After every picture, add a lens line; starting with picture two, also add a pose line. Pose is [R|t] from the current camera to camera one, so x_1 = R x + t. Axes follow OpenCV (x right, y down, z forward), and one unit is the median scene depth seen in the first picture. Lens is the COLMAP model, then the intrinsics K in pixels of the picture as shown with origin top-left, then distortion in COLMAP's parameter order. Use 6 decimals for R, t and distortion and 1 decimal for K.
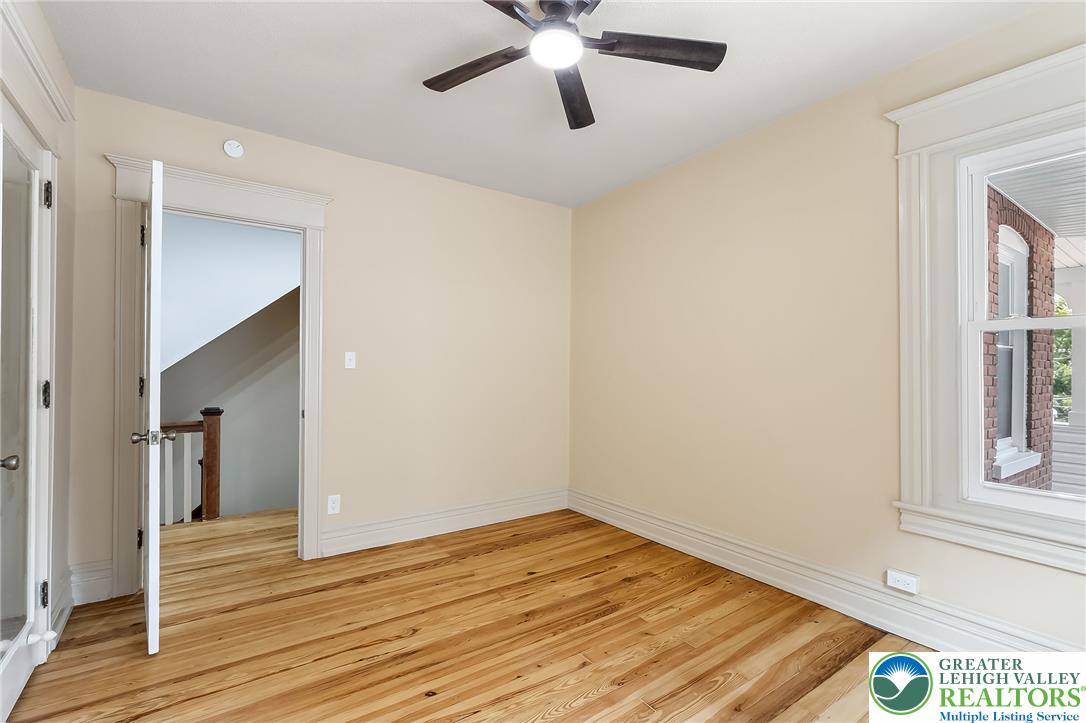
lens RADIAL K [[486.9, 0, 546.4], [0, 486.9, 359.0], [0, 0, 1]] dist [-0.001046, -0.000187]
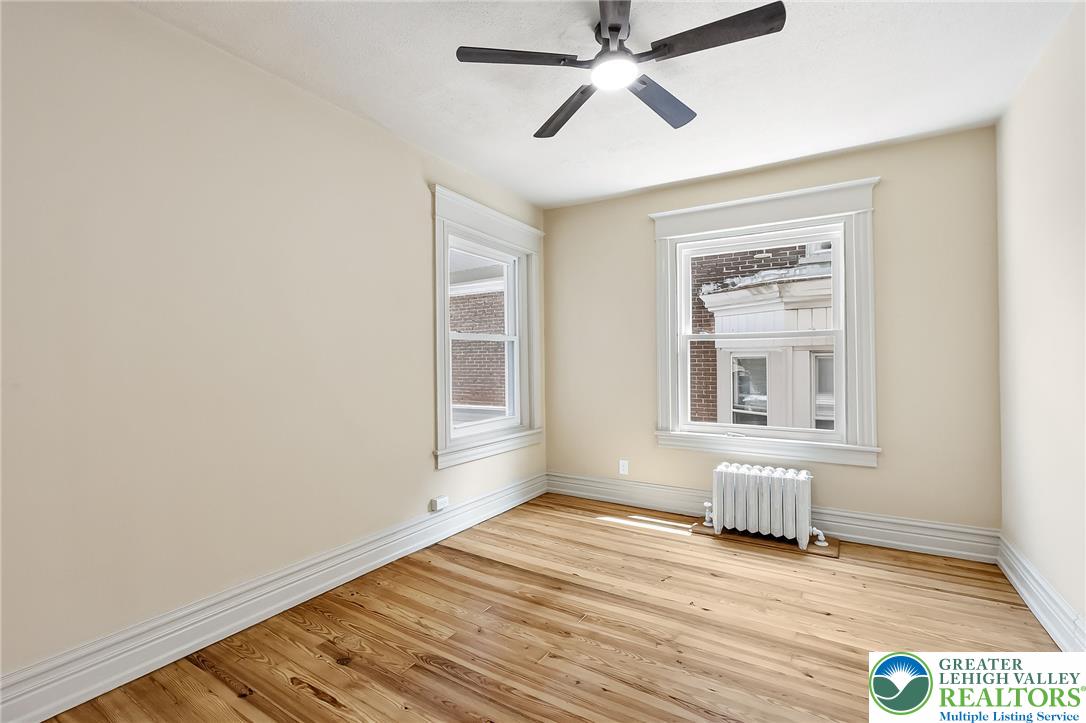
lens RADIAL K [[486.9, 0, 546.4], [0, 486.9, 359.0], [0, 0, 1]] dist [-0.001046, -0.000187]
pose [[-0.384415, -0.003534, 0.923154, -0.755056], [-0.007946, 0.999968, 0.000519, 0.013494], [-0.923126, -0.007136, -0.384430, 1.263434]]
